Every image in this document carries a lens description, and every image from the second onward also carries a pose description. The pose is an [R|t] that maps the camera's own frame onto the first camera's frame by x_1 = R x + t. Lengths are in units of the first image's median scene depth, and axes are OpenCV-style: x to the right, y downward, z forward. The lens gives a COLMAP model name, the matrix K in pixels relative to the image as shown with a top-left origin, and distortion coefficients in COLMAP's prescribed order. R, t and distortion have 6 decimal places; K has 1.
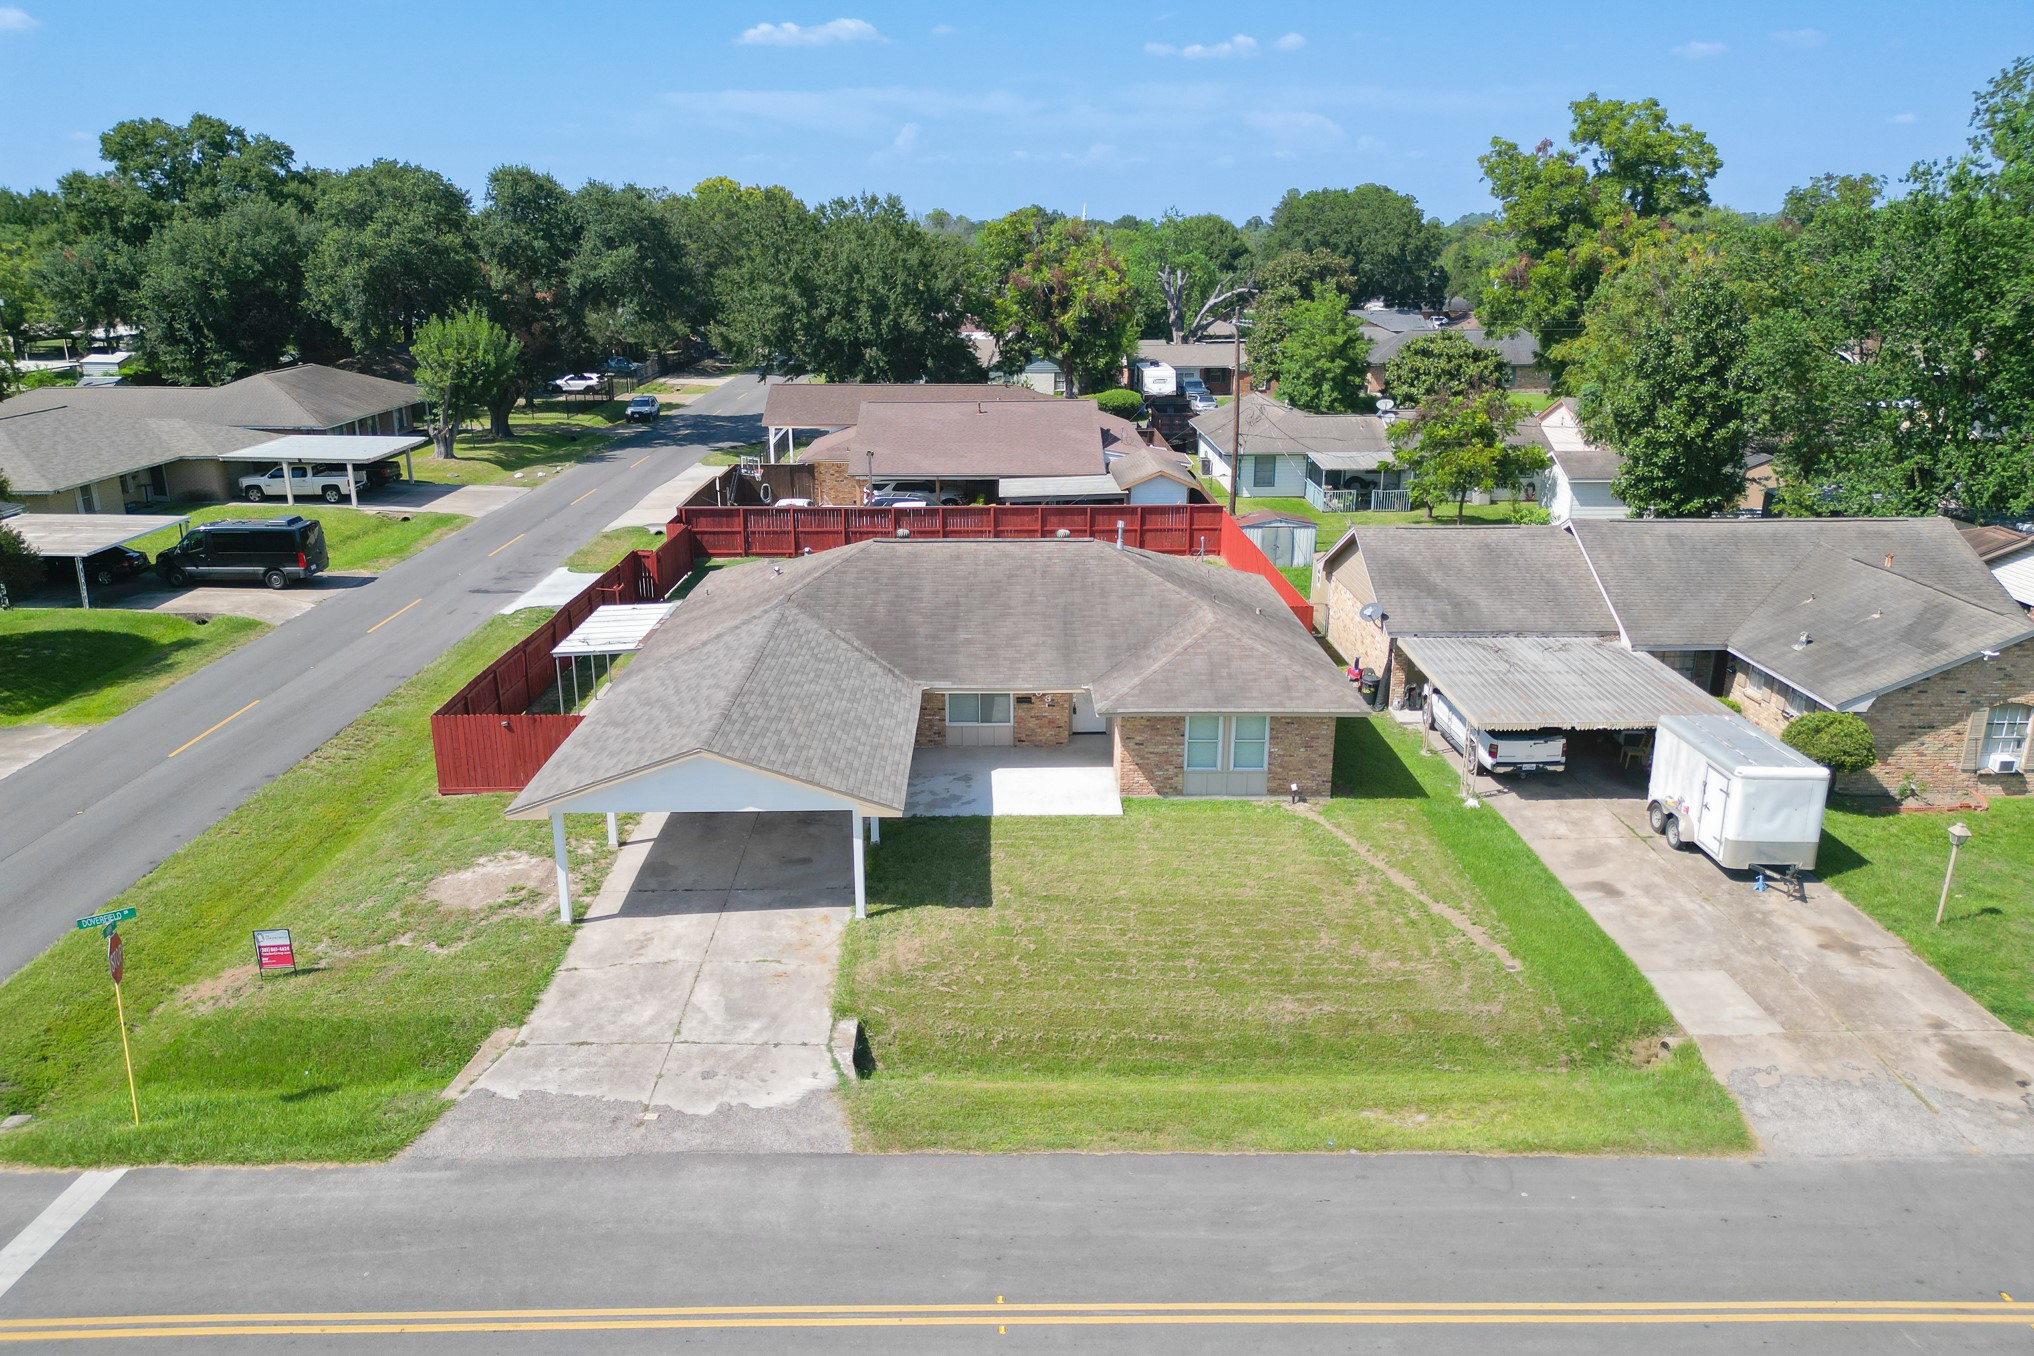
lens RADIAL K [[1422.8, 0, 1008.7], [0, 1422.8, 674.1], [0, 0, 1]] dist [0.073939, -0.076351]
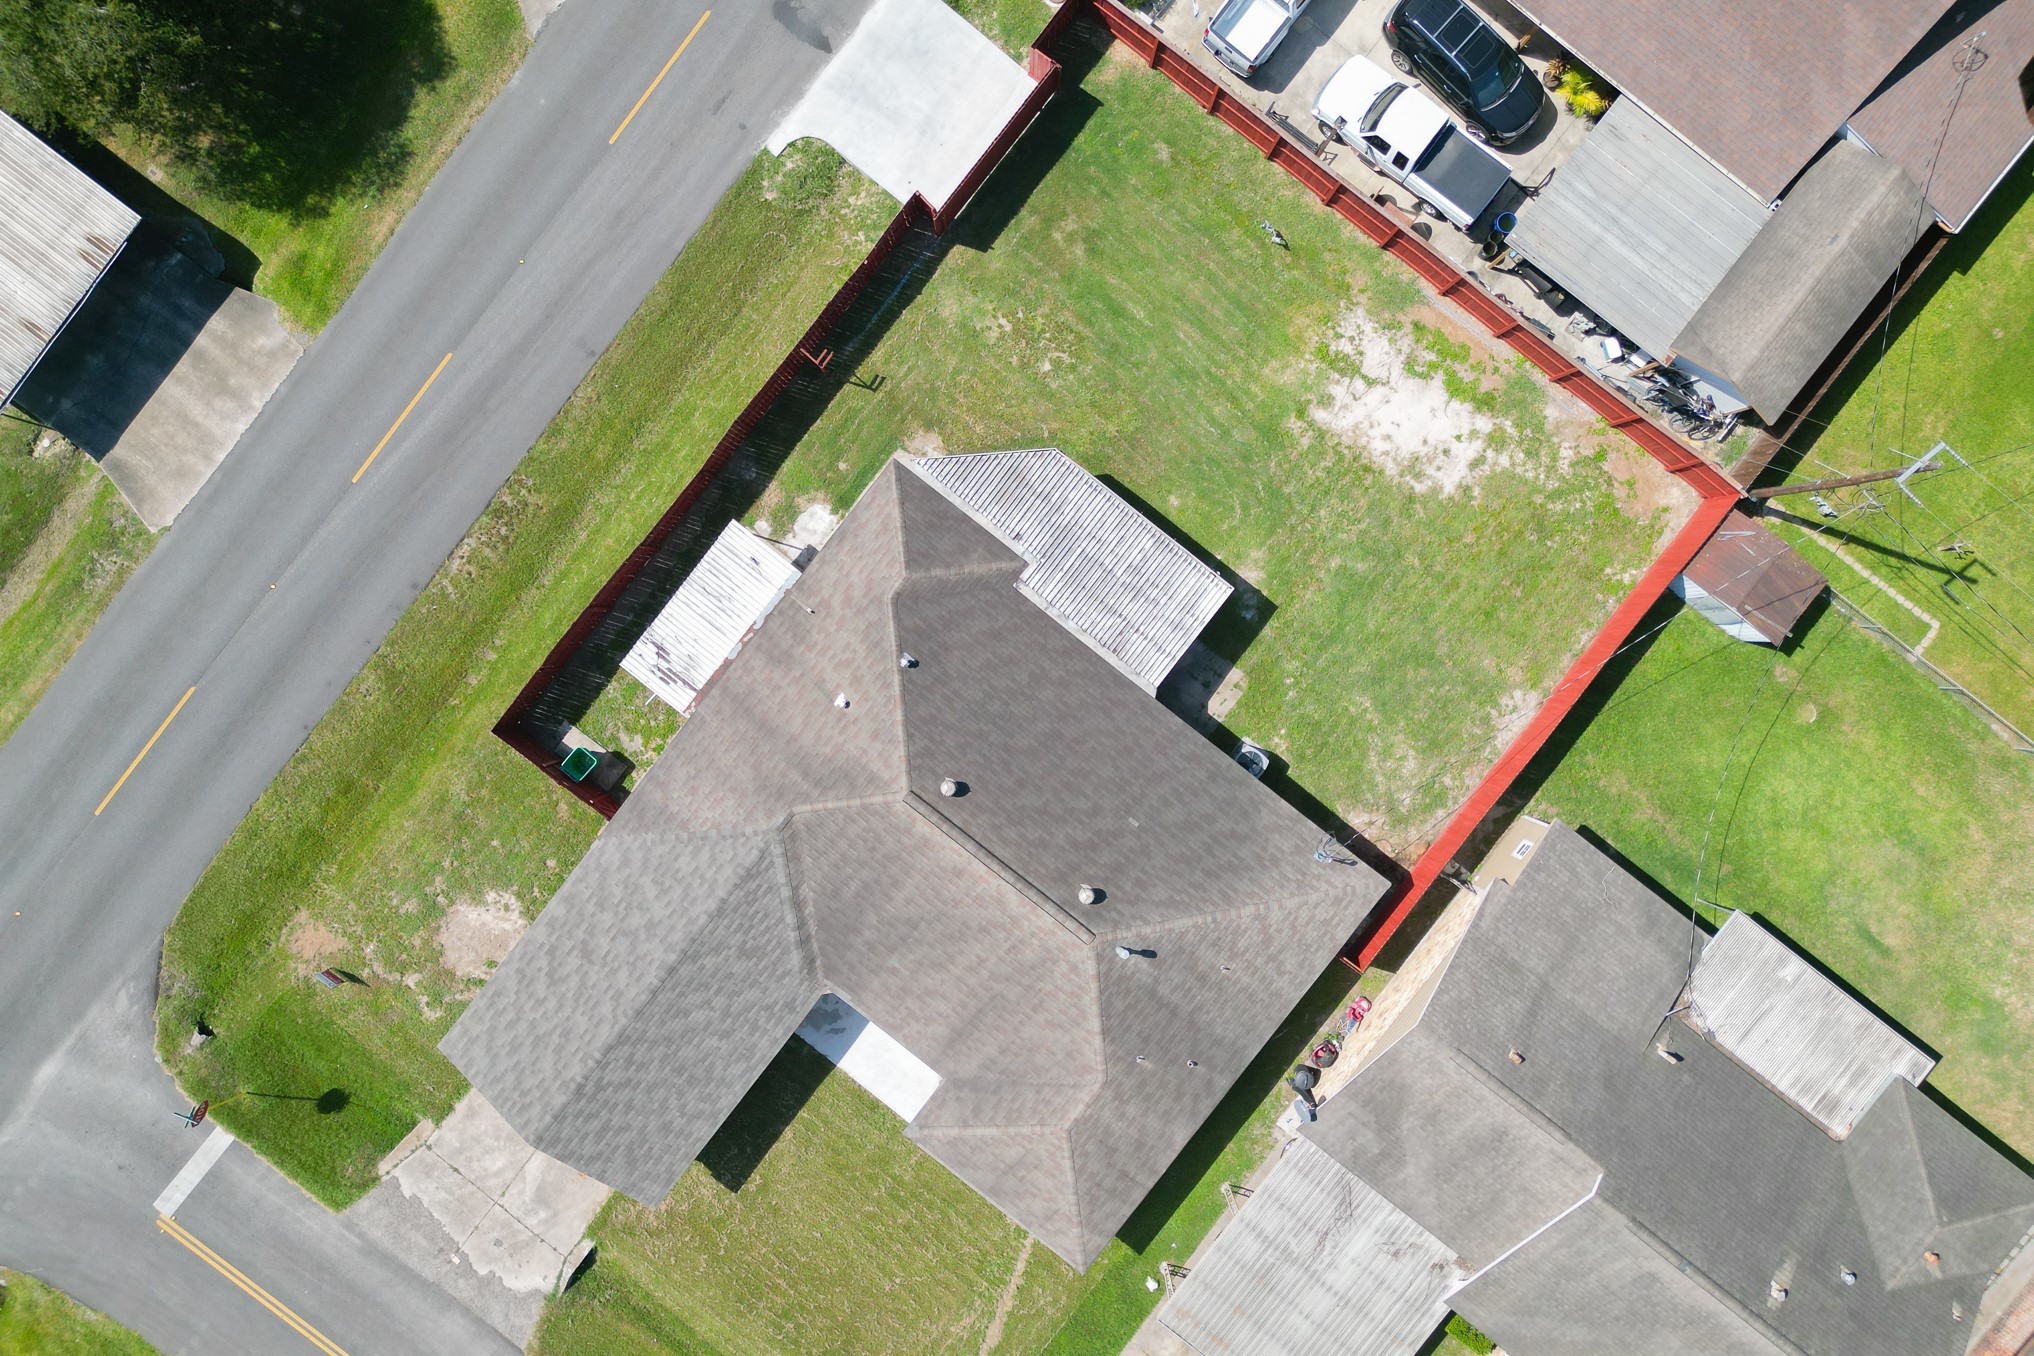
lens RADIAL K [[1381.3, 0, 1017.0], [0, 1381.3, 678.0], [0, 0, 1]] dist [0.051710, -0.045165]
pose [[0.782824, 0.621916, 0.020179, -0.120779], [-0.181515, 0.197219, 0.963409, -1.155474], [0.595180, -0.757842, 0.267275, 1.003703]]
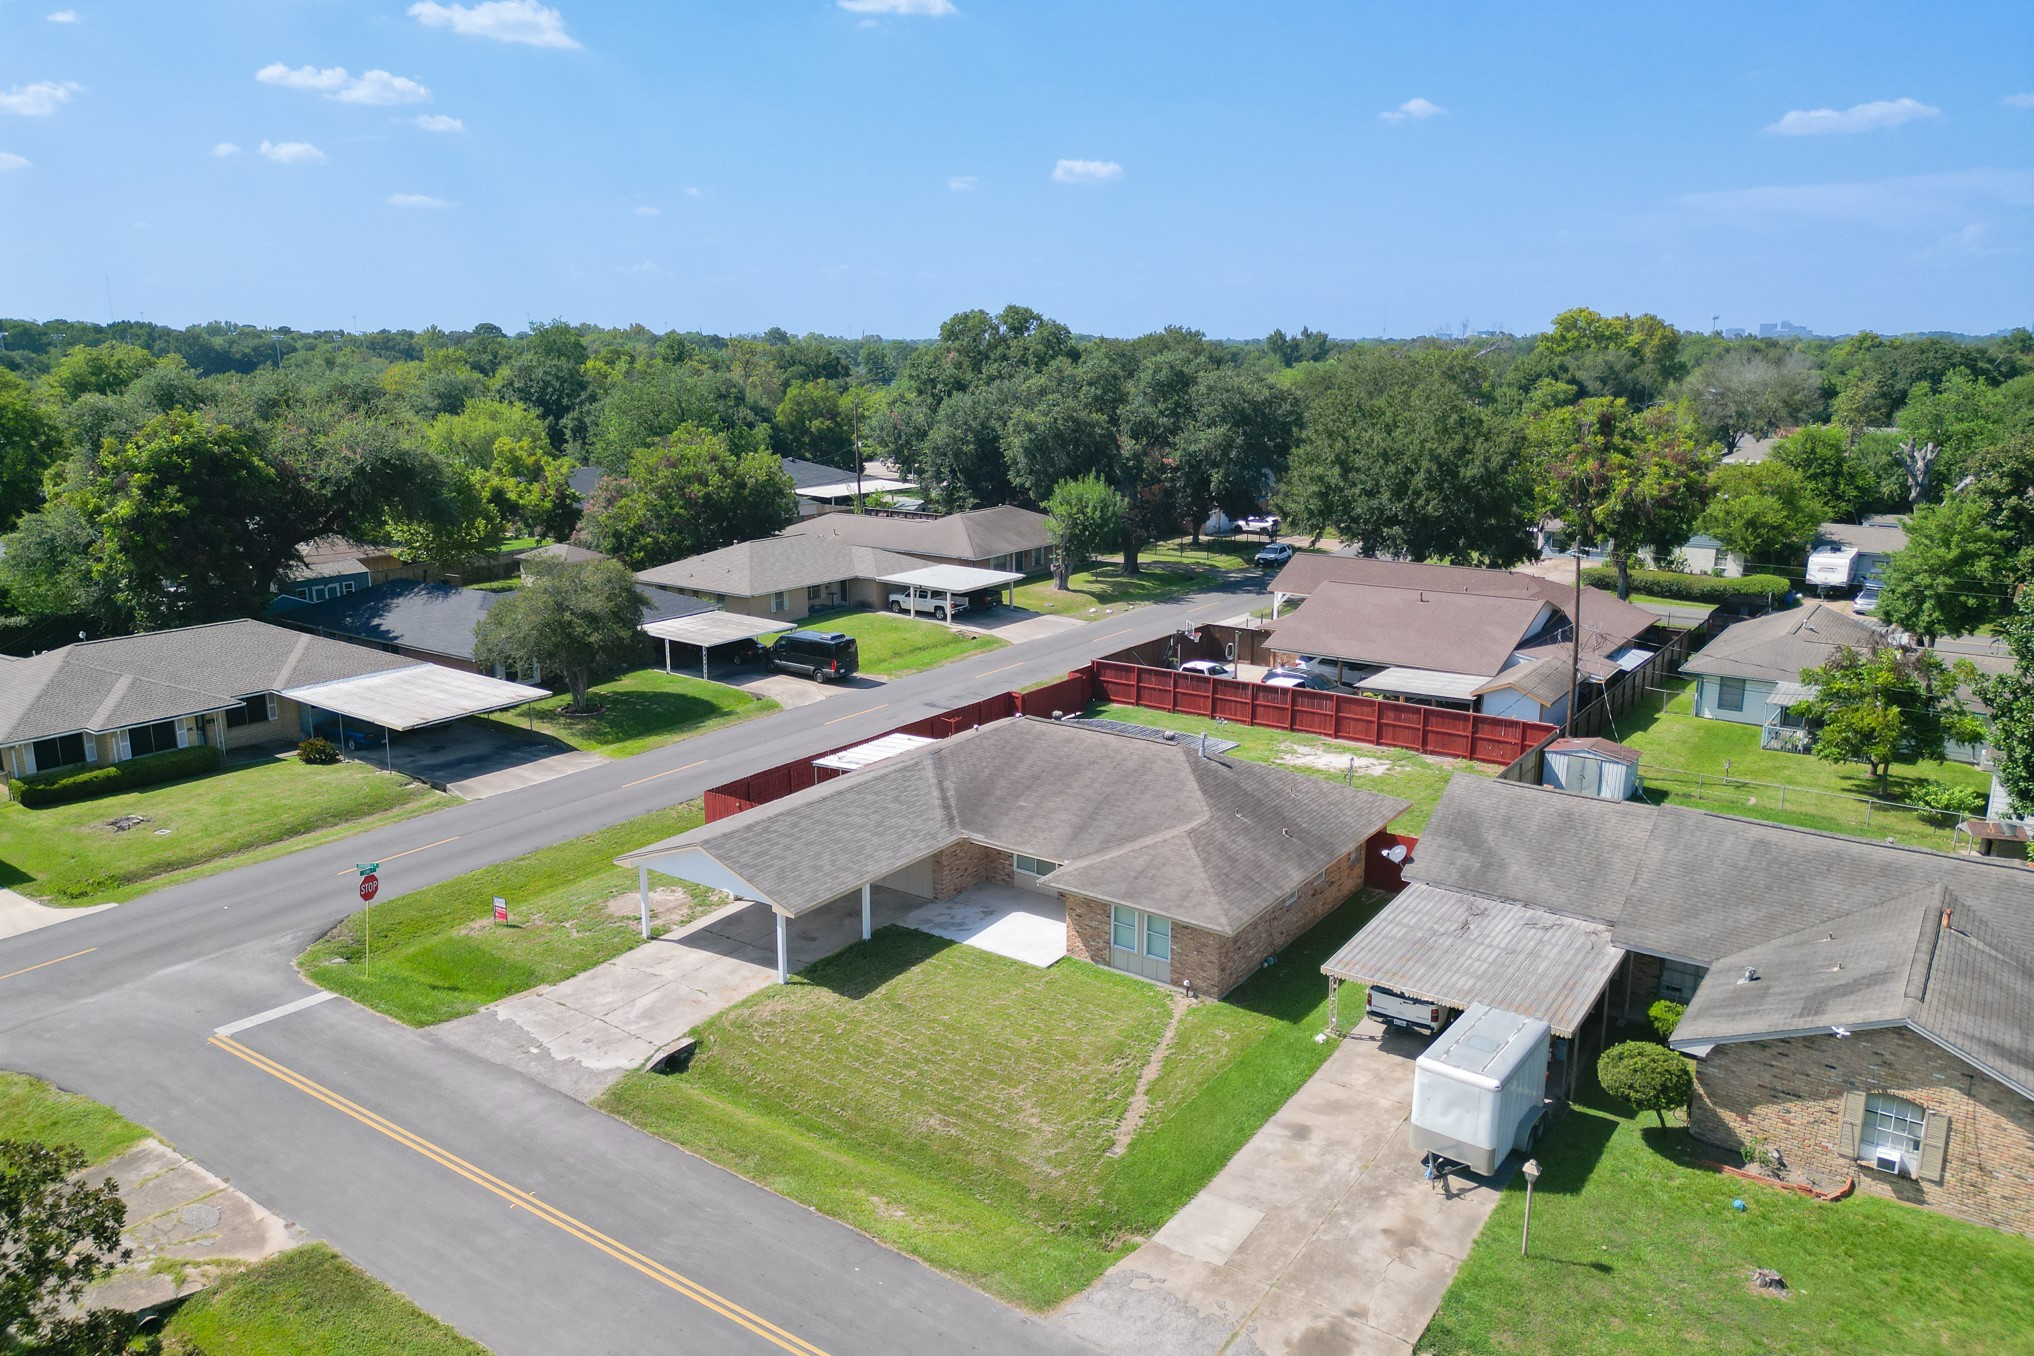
lens RADIAL K [[1422.8, 0, 1008.7], [0, 1422.8, 674.1], [0, 0, 1]] dist [0.073939, -0.076351]
pose [[0.810293, 0.133748, -0.570558, 0.722030], [-0.173001, 0.984810, -0.014836, -0.129114], [0.559907, 0.110728, 0.821123, -0.078554]]
